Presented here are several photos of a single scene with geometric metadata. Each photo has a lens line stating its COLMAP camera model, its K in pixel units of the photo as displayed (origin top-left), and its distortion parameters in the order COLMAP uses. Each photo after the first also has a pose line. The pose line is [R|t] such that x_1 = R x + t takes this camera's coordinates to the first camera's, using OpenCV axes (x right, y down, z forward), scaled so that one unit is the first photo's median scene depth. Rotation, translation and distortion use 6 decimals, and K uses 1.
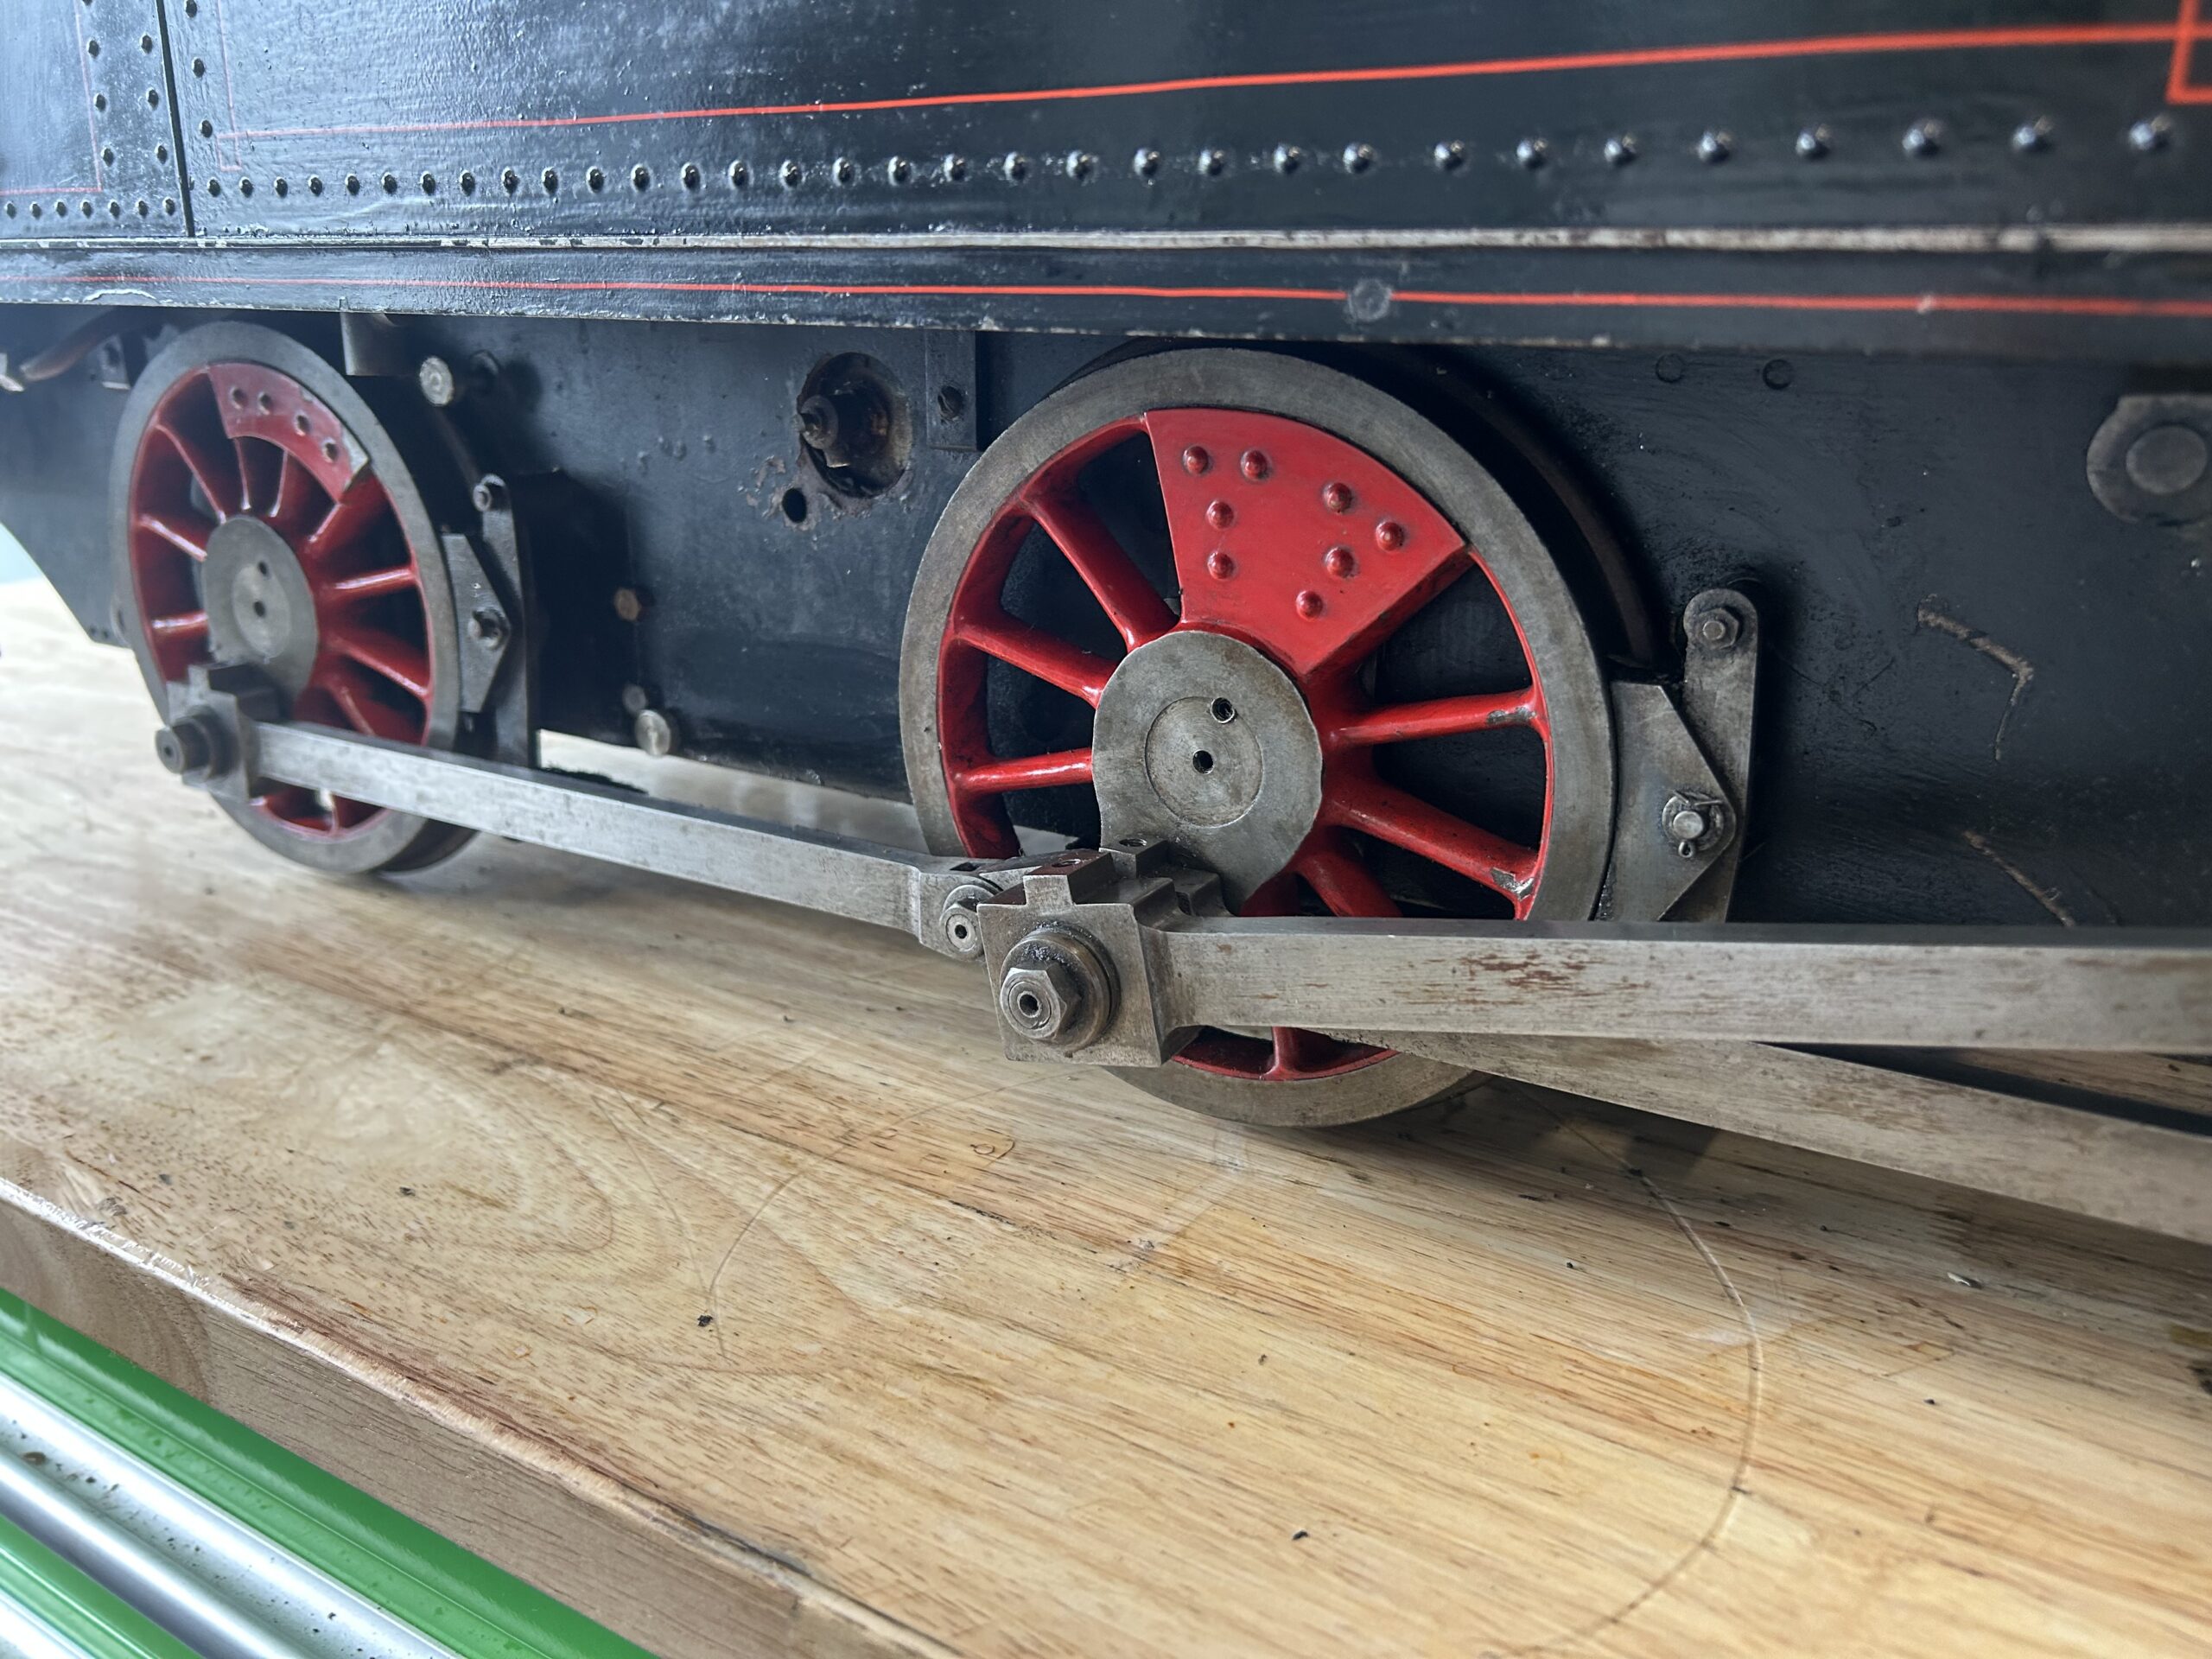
lens RADIAL K [[1732.8, 0, 1070.1], [0, 1732.8, 771.9], [0, 0, 1]] dist [0.023031, -0.039020]
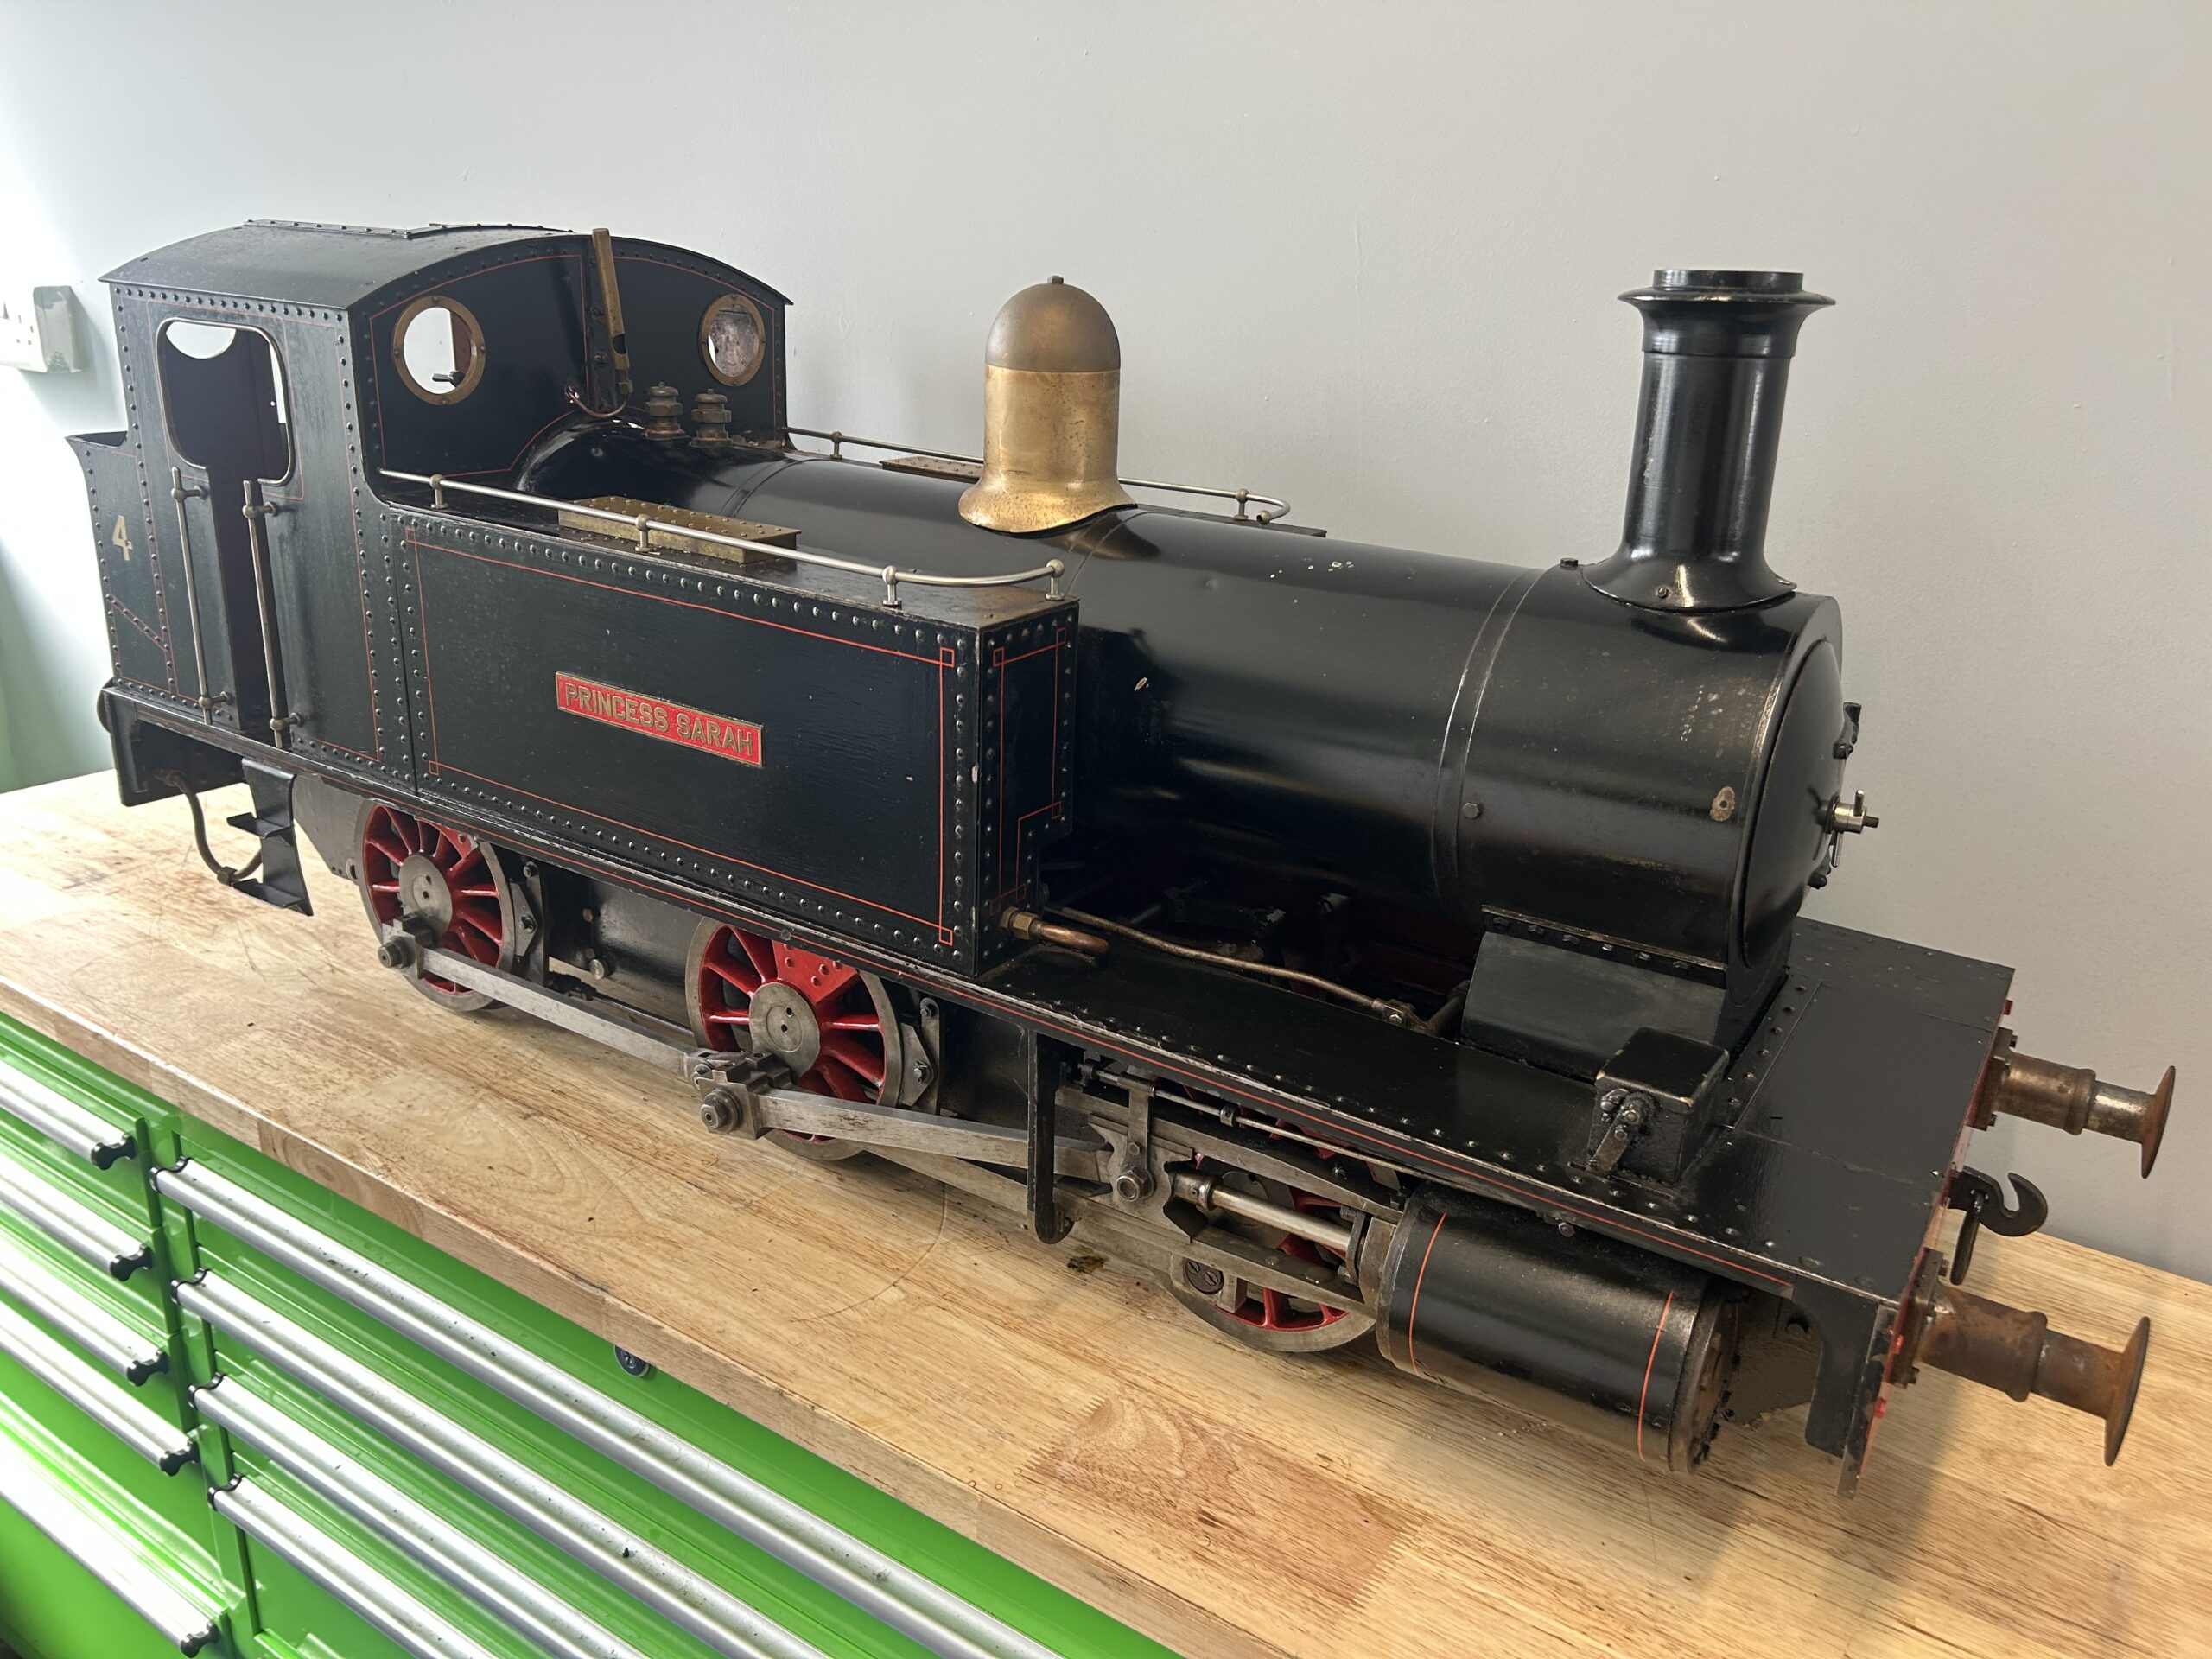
lens RADIAL K [[1732.8, 0, 1093.6], [0, 1732.8, 783.4], [0, 0, 1]] dist [0.023031, -0.039020]
pose [[0.998766, 0.049104, -0.007440, 0.580660], [-0.048707, 0.997733, 0.046447, -0.557621], [0.009704, -0.046028, 0.998893, -1.766298]]
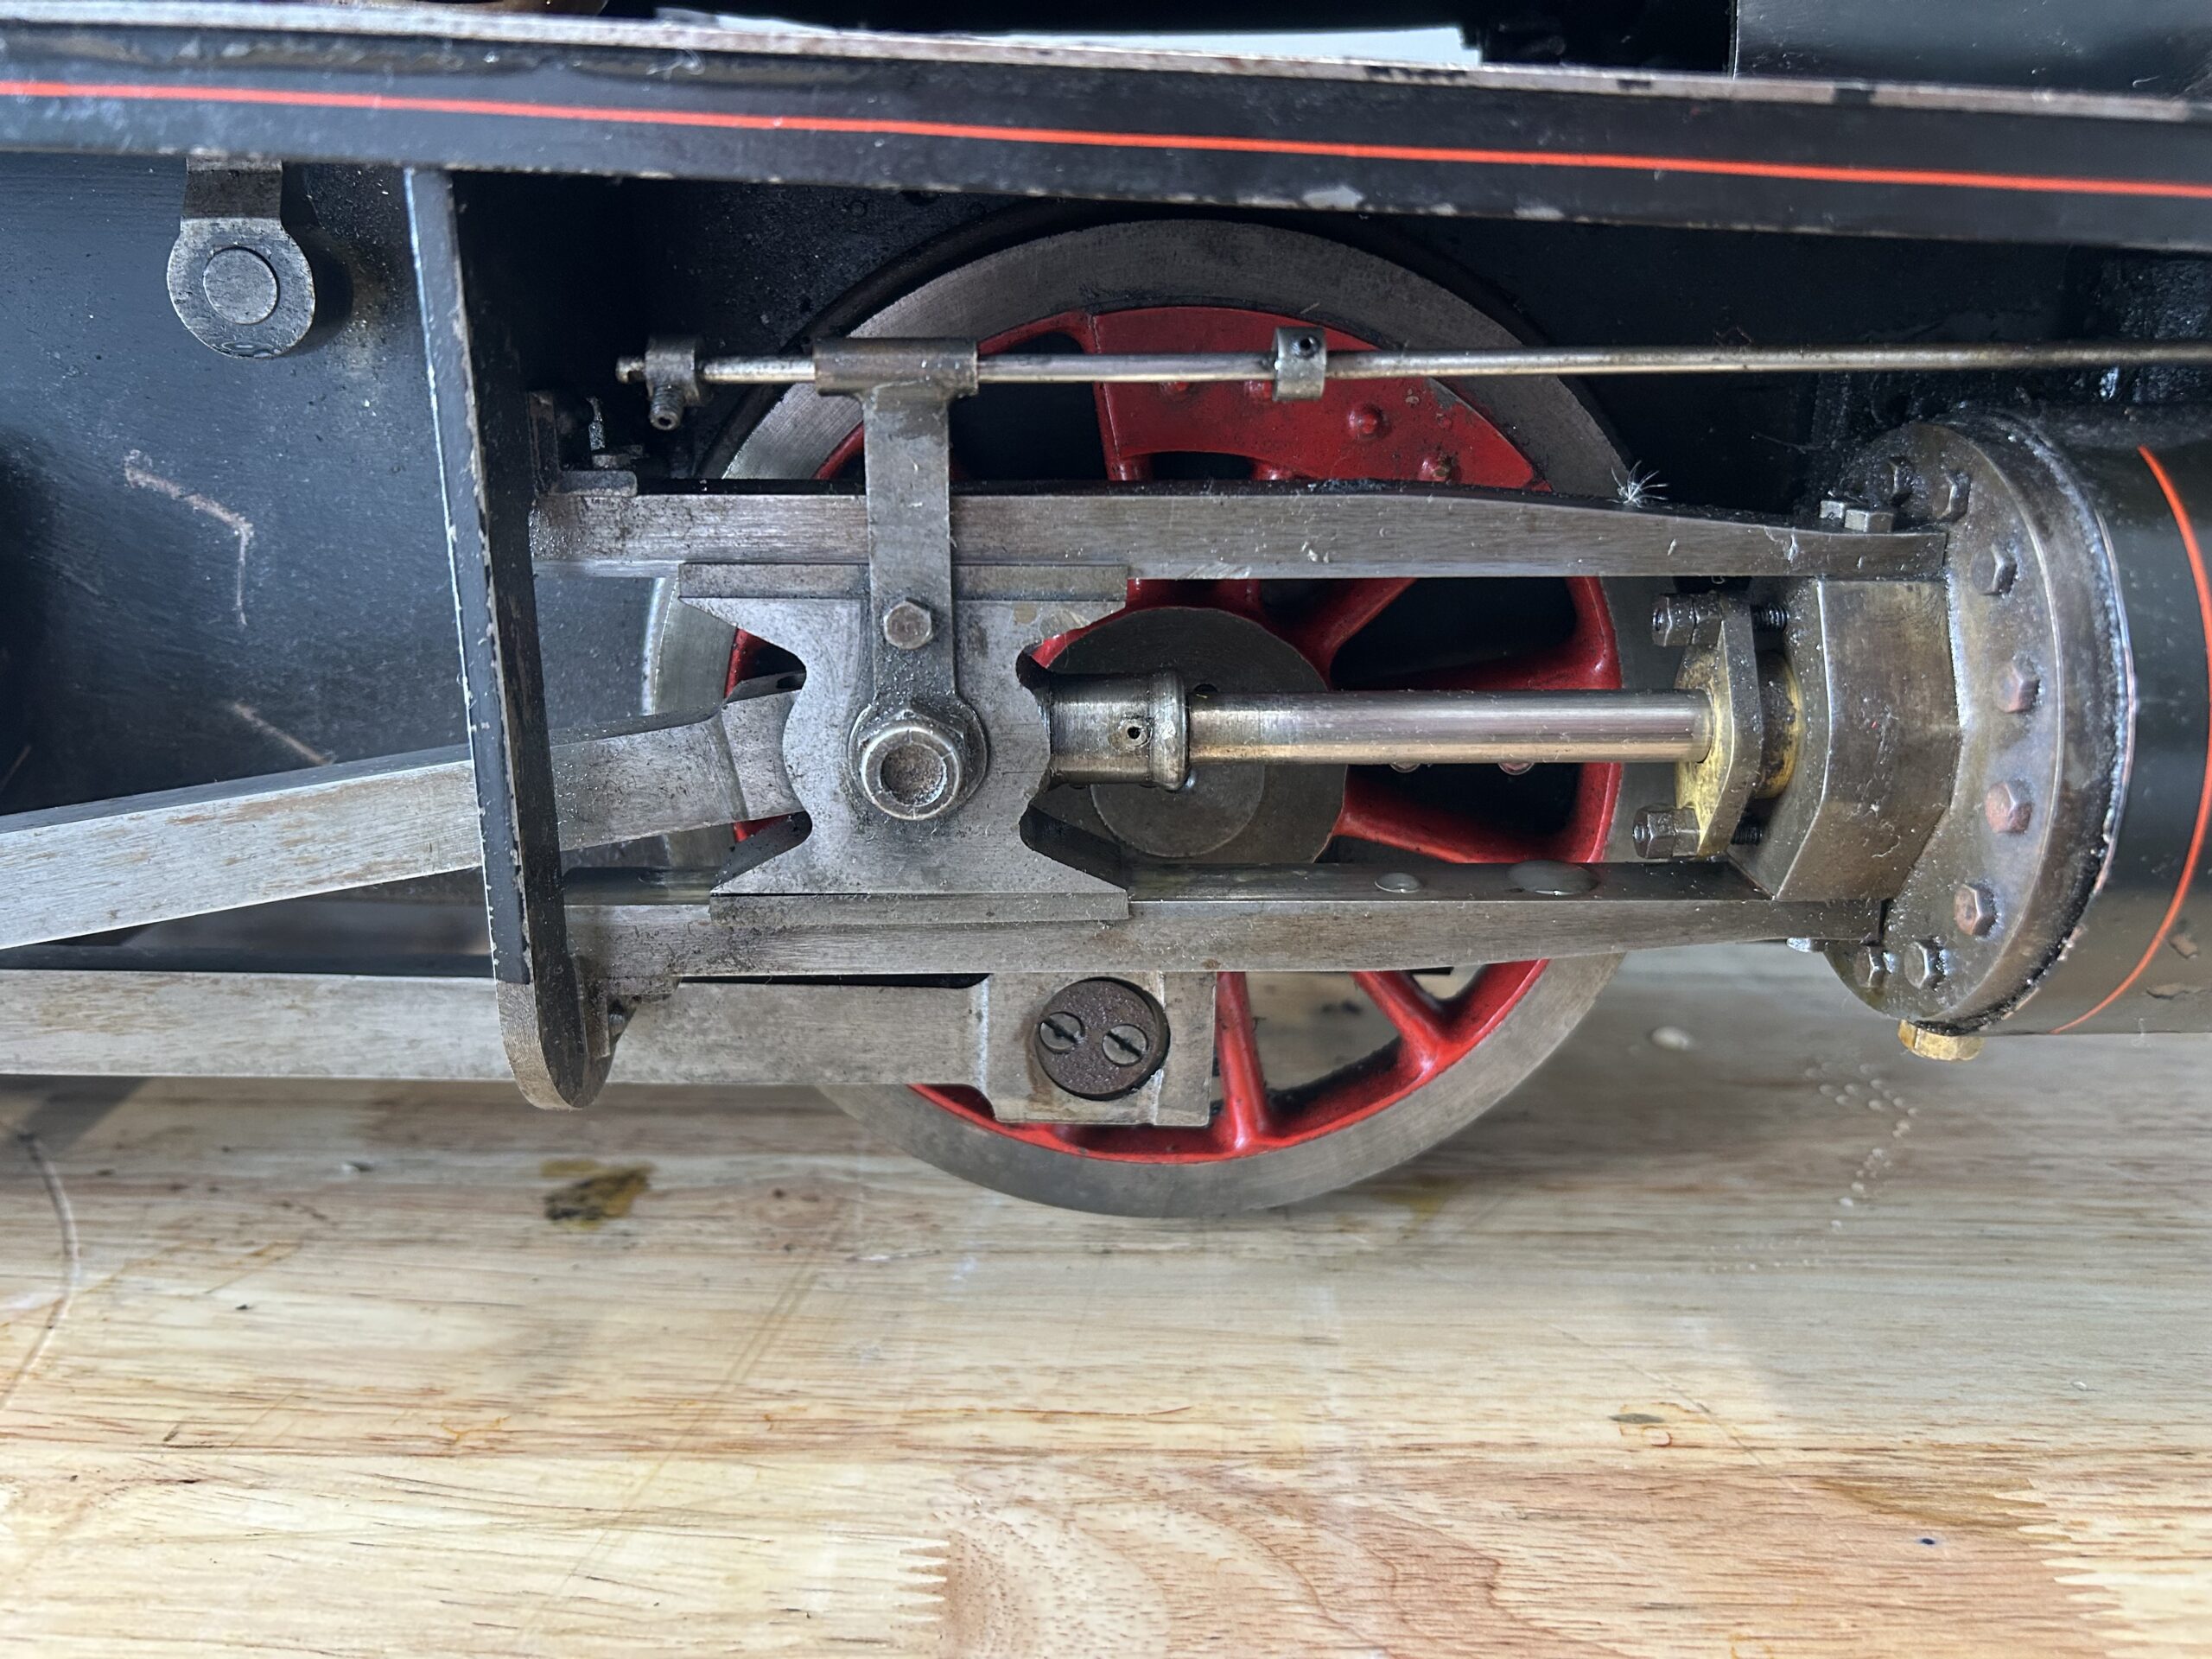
lens RADIAL K [[1732.8, 0, 1146.0], [0, 1732.8, 781.5], [0, 0, 1]] dist [0.023031, -0.039020]
pose [[0.826004, -0.135182, 0.547214, 0.355535], [0.116897, 0.990792, 0.068309, 0.060867], [-0.551409, 0.007544, 0.834201, -0.050015]]
